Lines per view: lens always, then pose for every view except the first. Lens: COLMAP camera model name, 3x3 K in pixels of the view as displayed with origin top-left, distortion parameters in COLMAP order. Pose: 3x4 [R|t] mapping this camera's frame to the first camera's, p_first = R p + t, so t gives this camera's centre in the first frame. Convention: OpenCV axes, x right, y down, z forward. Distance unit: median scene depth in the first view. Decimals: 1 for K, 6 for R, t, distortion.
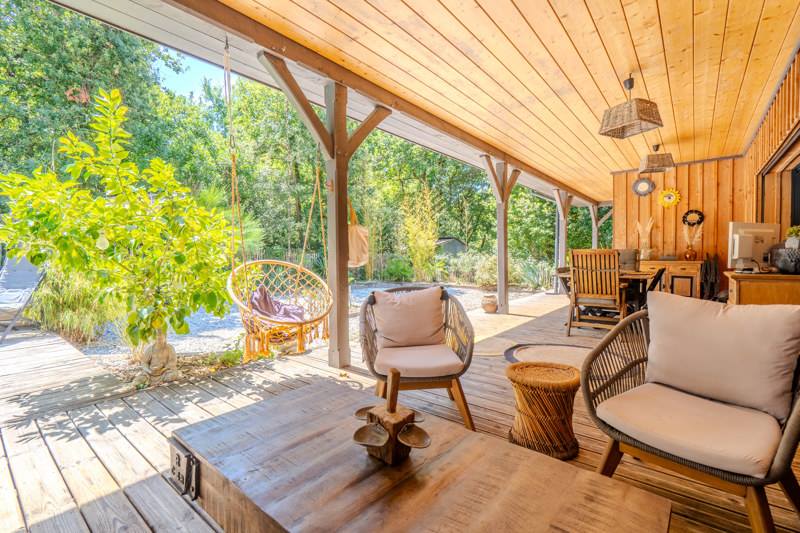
lens RADIAL K [[369.7, 0, 395.6], [0, 369.7, 261.8], [0, 0, 1]] dist [0.000909, -0.000311]
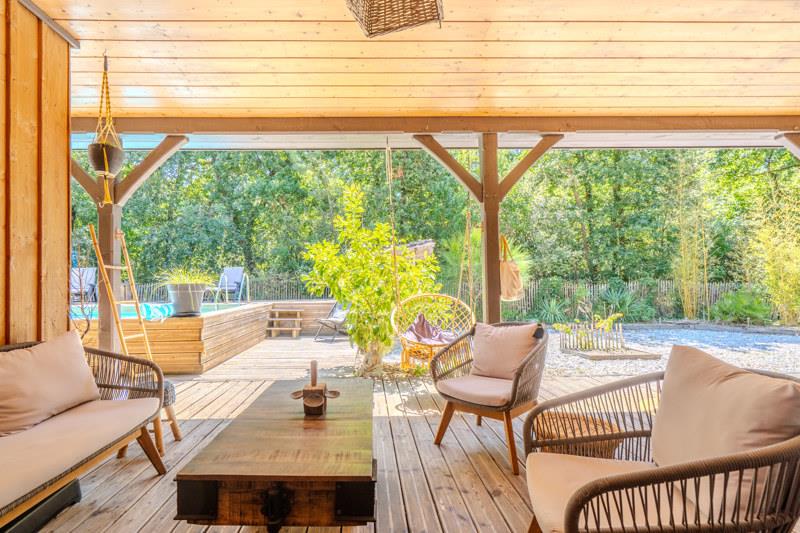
lens RADIAL K [[369.7, 0, 361.6], [0, 369.7, 281.7], [0, 0, 1]] dist [0.000909, -0.000311]
pose [[0.643685, -0.016515, -0.765112, 0.425343], [-0.005904, 0.999630, -0.026544, -0.010417], [0.765267, 0.021603, 0.643350, 0.019227]]
